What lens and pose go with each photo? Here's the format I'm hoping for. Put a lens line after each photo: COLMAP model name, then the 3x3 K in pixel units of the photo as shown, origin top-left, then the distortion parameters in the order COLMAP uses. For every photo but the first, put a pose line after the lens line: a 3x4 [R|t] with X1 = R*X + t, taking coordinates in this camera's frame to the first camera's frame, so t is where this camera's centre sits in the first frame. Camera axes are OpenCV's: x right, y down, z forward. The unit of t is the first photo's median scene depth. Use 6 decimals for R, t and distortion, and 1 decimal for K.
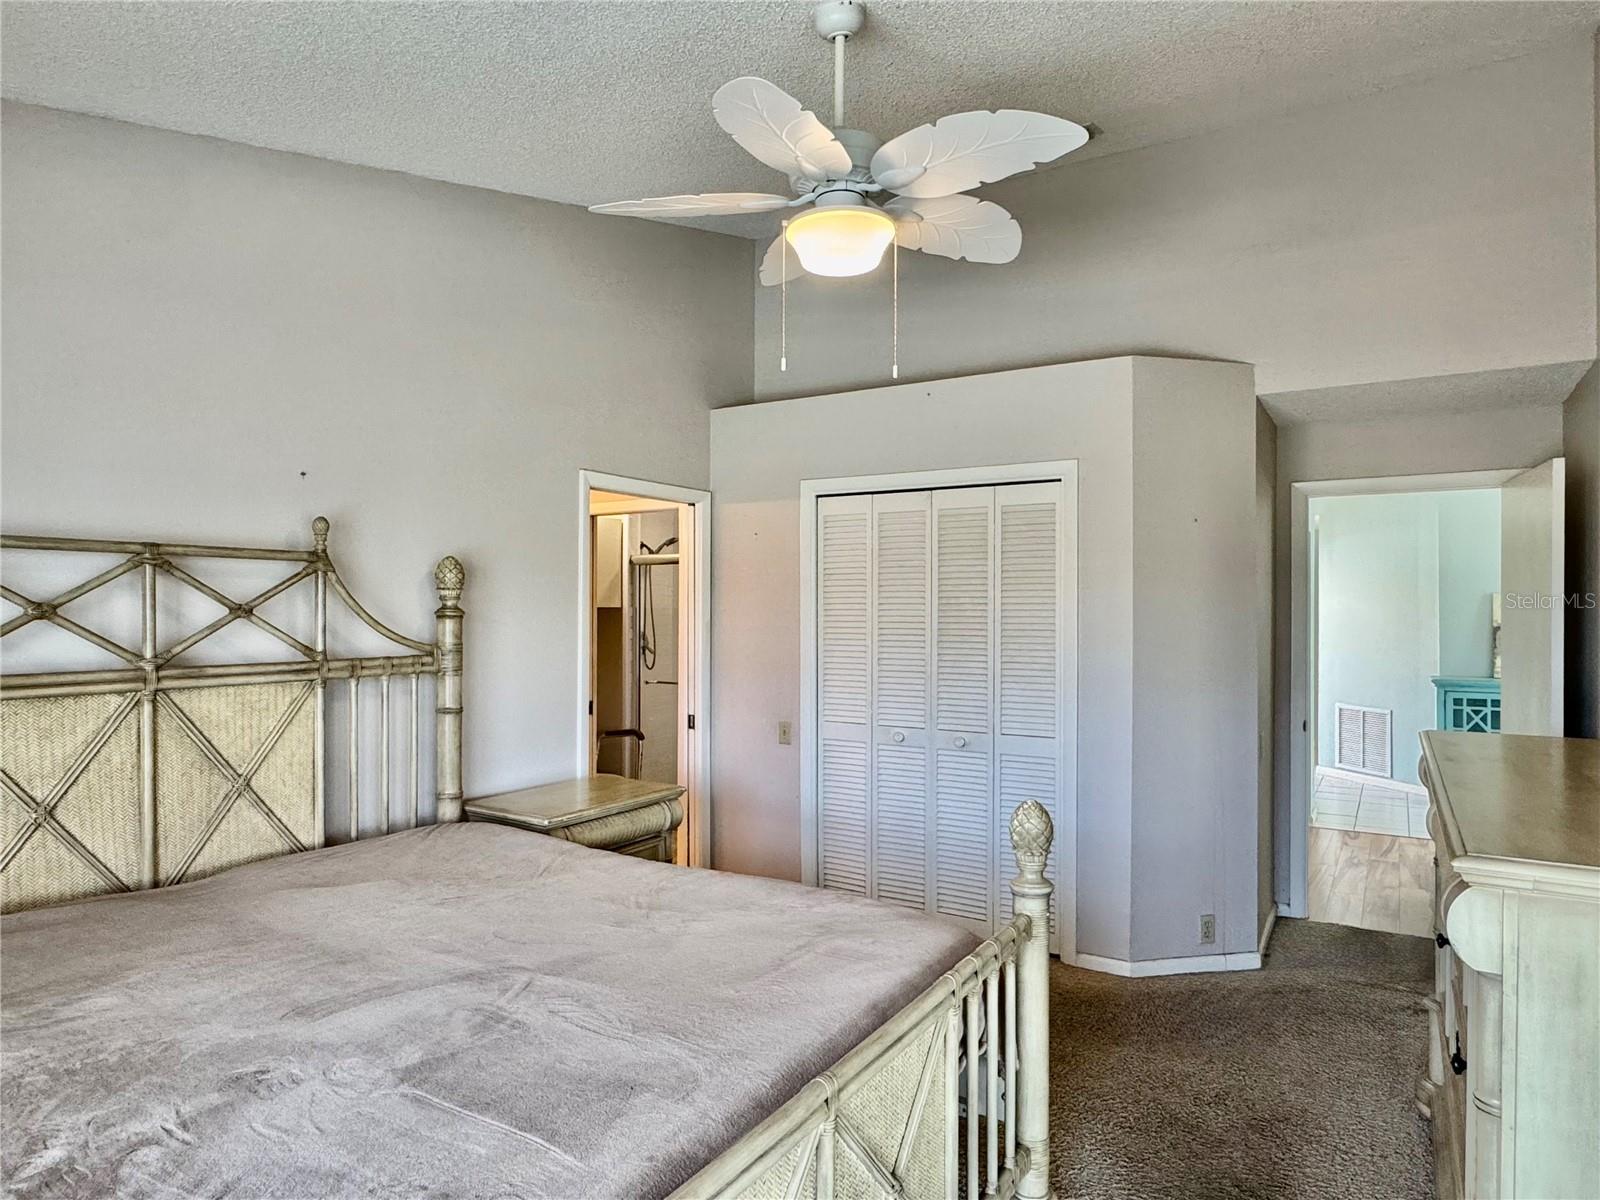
lens RADIAL K [[961.0, 0, 802.8], [0, 961.0, 608.1], [0, 0, 1]] dist [0.005582, 0.001432]
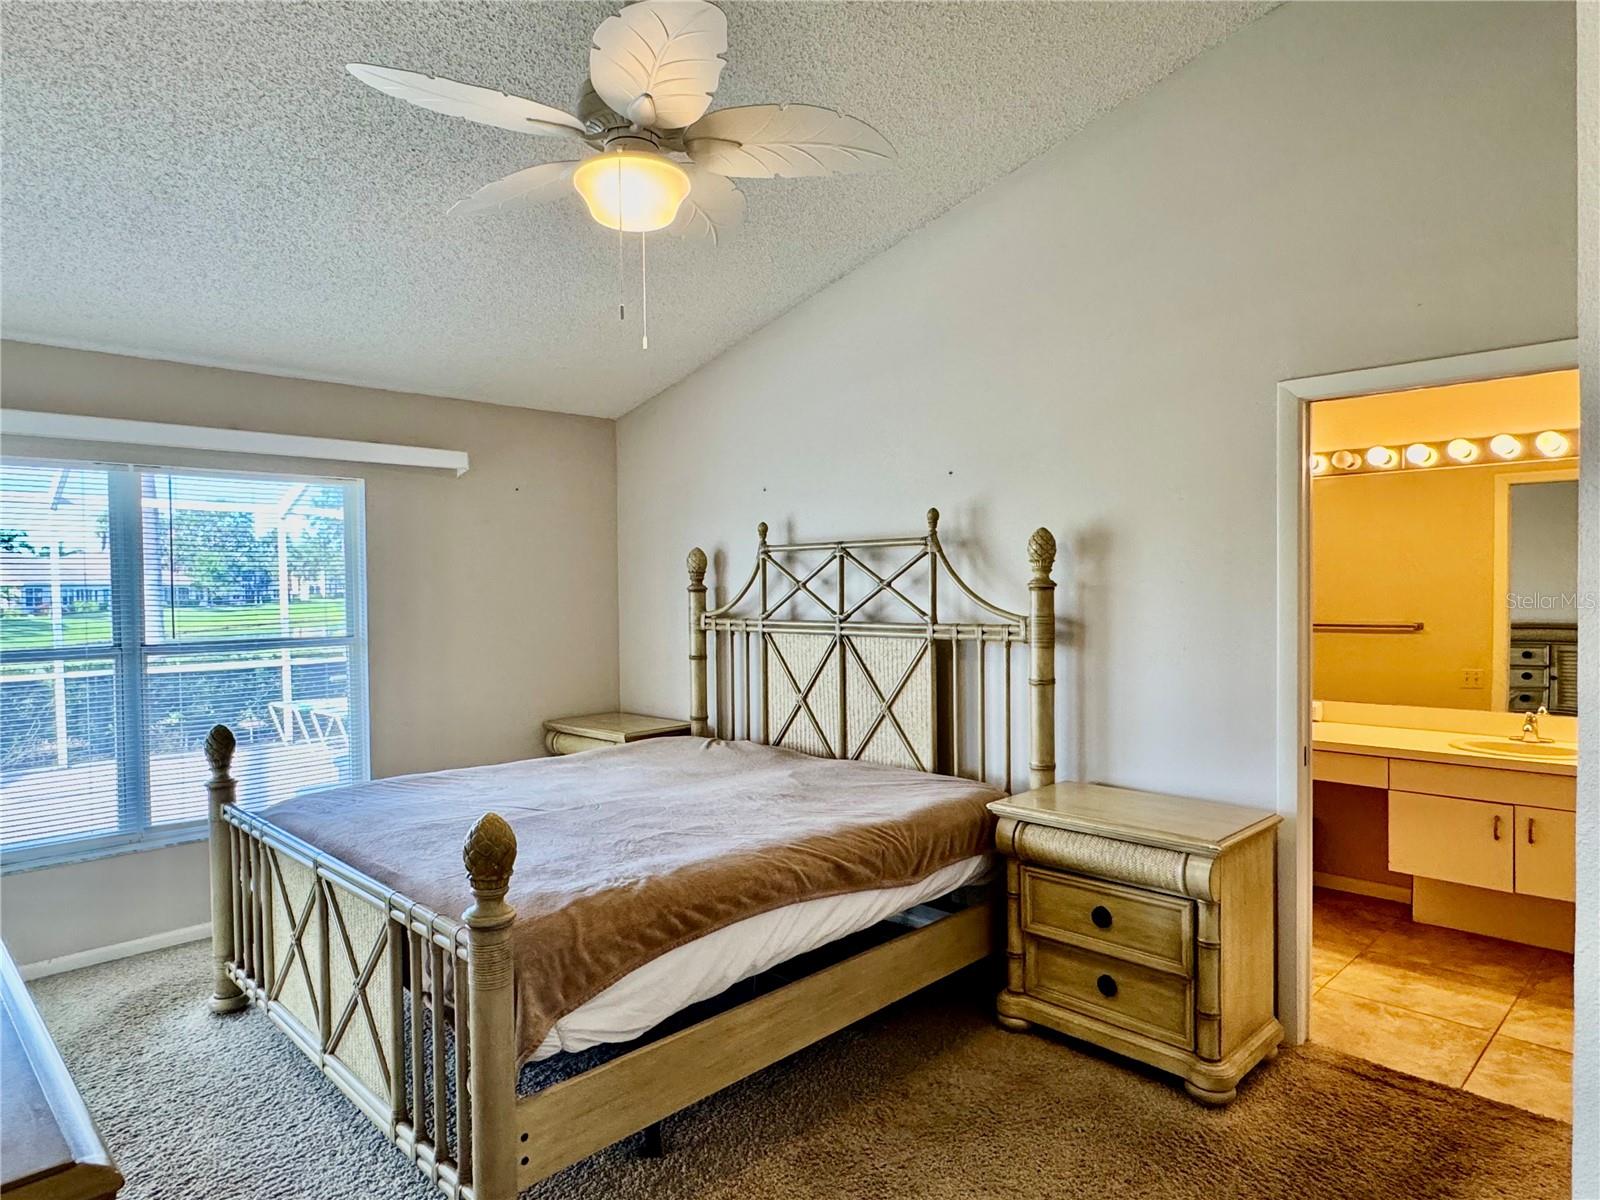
lens RADIAL K [[961.0, 0, 801.7], [0, 961.0, 600.3], [0, 0, 1]] dist [0.005582, 0.001432]
pose [[-0.228802, 0.021238, -0.973241, 0.839123], [0.016708, 0.999700, 0.017888, -0.000716], [0.973330, -0.012168, -0.229088, 1.259260]]
